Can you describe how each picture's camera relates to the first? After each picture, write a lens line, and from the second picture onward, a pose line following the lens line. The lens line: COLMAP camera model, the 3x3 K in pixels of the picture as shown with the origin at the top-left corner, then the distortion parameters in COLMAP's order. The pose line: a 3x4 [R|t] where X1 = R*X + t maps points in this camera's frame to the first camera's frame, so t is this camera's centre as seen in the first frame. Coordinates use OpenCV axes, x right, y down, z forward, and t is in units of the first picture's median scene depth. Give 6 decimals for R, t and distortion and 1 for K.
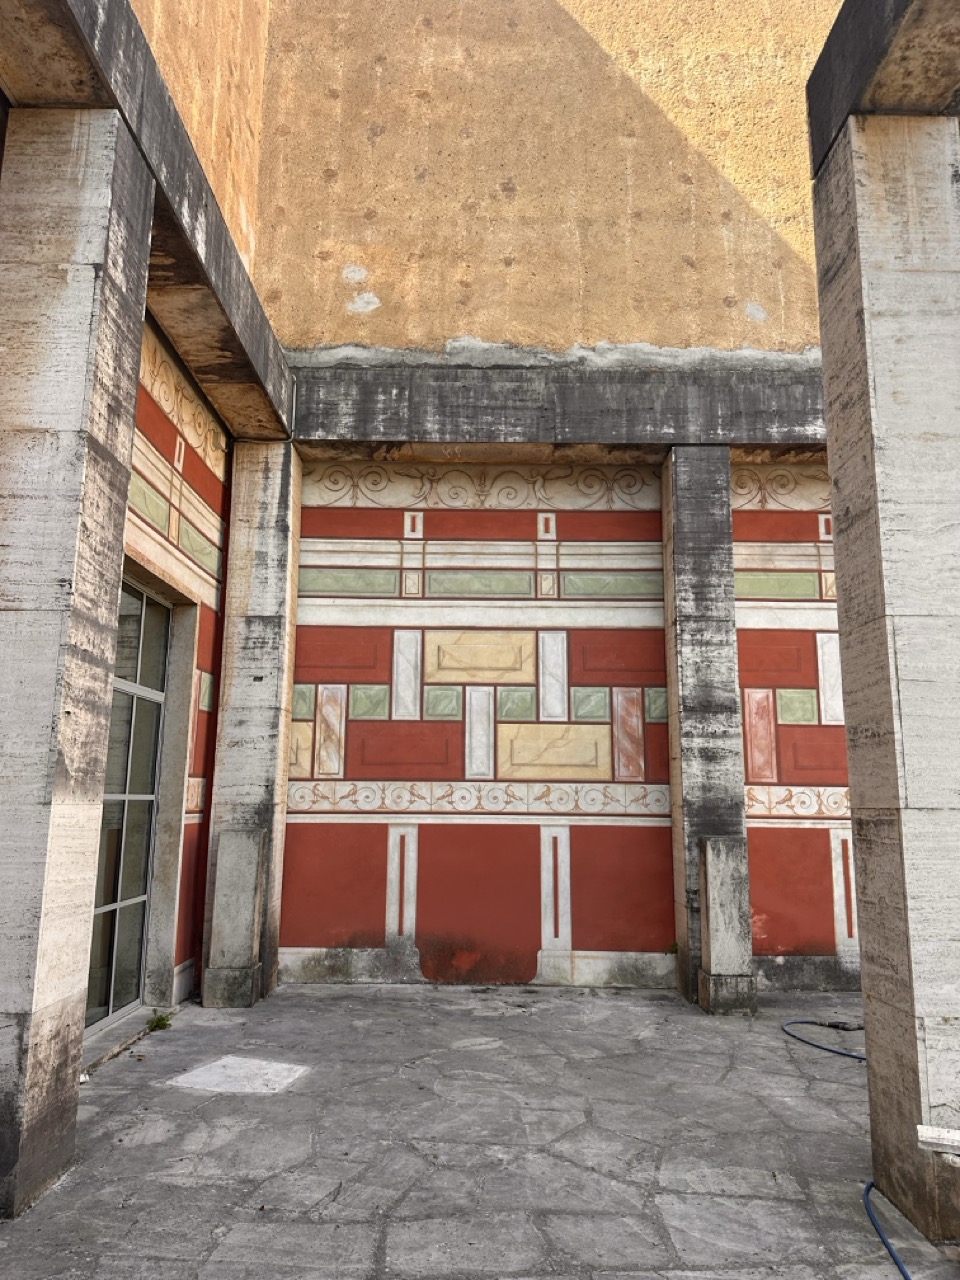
lens RADIAL K [[882.9, 0, 486.0], [0, 882.9, 632.7], [0, 0, 1]] dist [0.101049, -0.098009]
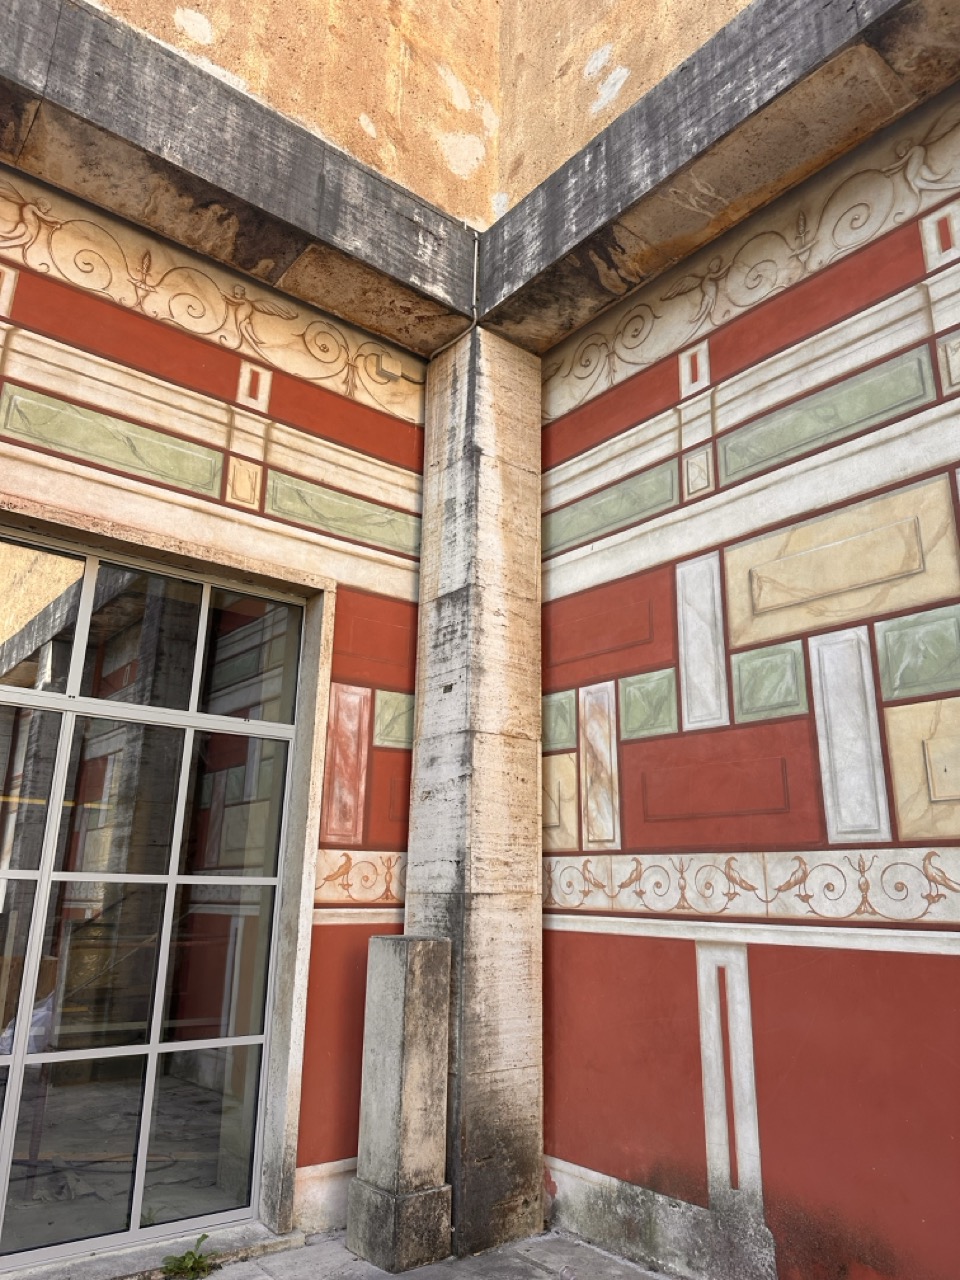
lens RADIAL K [[899.7, 0, 481.2], [0, 899.7, 634.7], [0, 0, 1]] dist [0.069242, -0.106201]
pose [[0.615563, -0.215928, -0.757930, 0.234982], [0.129941, 0.976378, -0.172628, 0.120689], [0.777301, 0.007778, 0.629080, 0.587136]]
